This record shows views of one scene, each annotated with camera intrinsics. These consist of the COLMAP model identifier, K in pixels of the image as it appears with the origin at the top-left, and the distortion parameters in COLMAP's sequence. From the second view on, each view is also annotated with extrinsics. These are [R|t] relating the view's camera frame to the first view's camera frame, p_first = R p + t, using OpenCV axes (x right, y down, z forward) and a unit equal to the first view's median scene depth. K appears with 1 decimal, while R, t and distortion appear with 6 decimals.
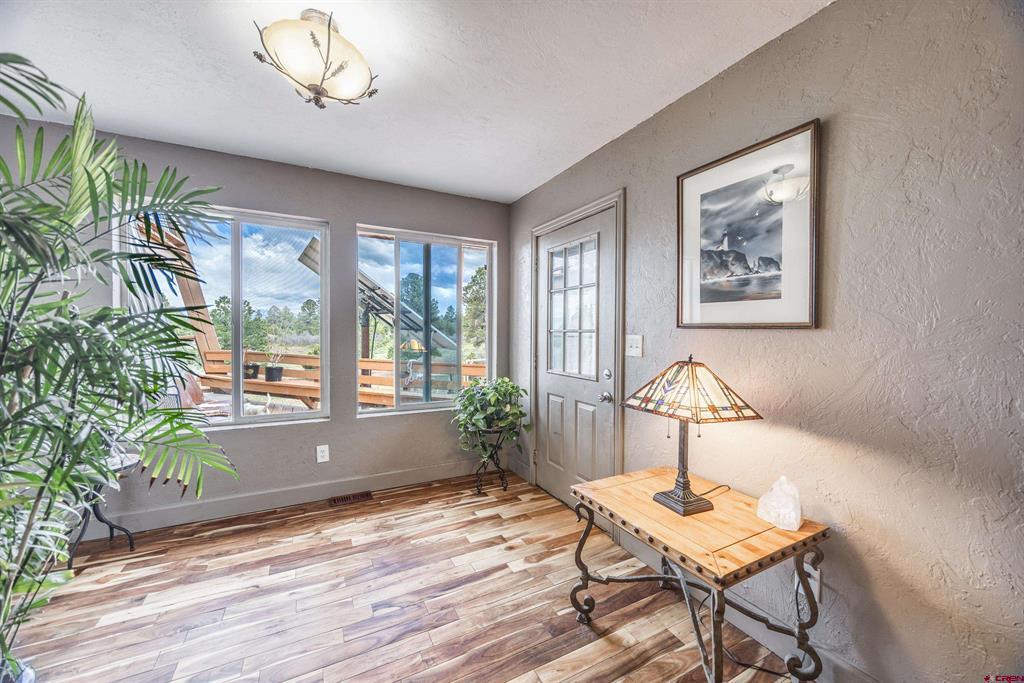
lens RADIAL K [[387.3, 0, 513.4], [0, 387.3, 334.5], [0, 0, 1]] dist [-0.008111, 0.000209]
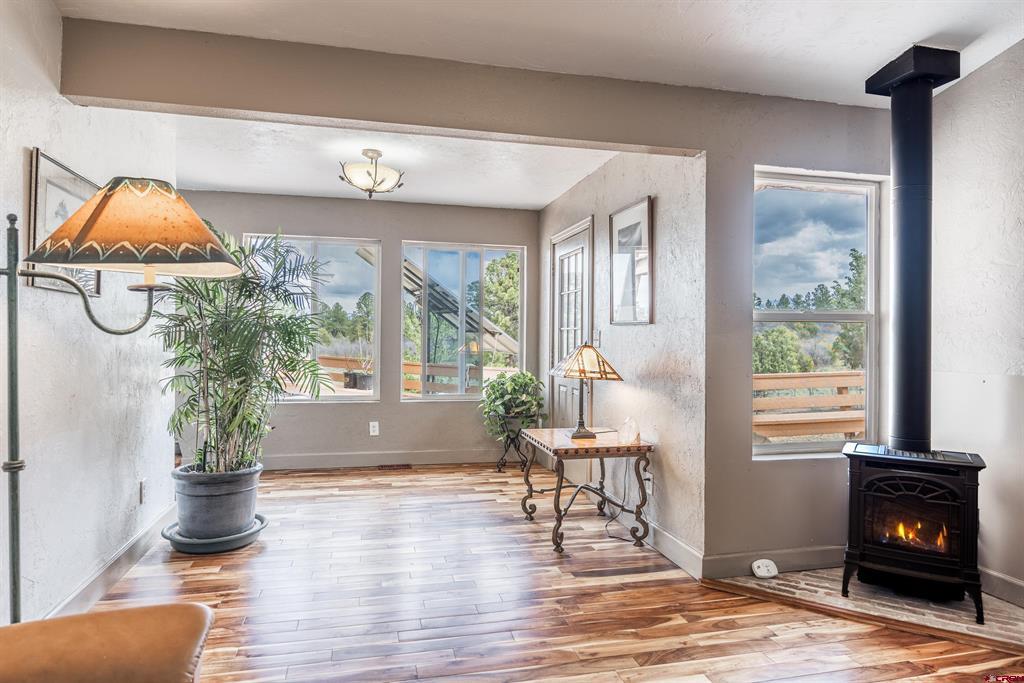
lens RADIAL K [[609.2, 0, 515.3], [0, 609.2, 335.3], [0, 0, 1]] dist [-0.002394, -0.001252]
pose [[0.969556, 0.005196, -0.244816, 0.478170], [-0.008961, 0.999858, -0.014266, 0.041220], [0.244707, 0.016026, 0.969464, -0.892466]]
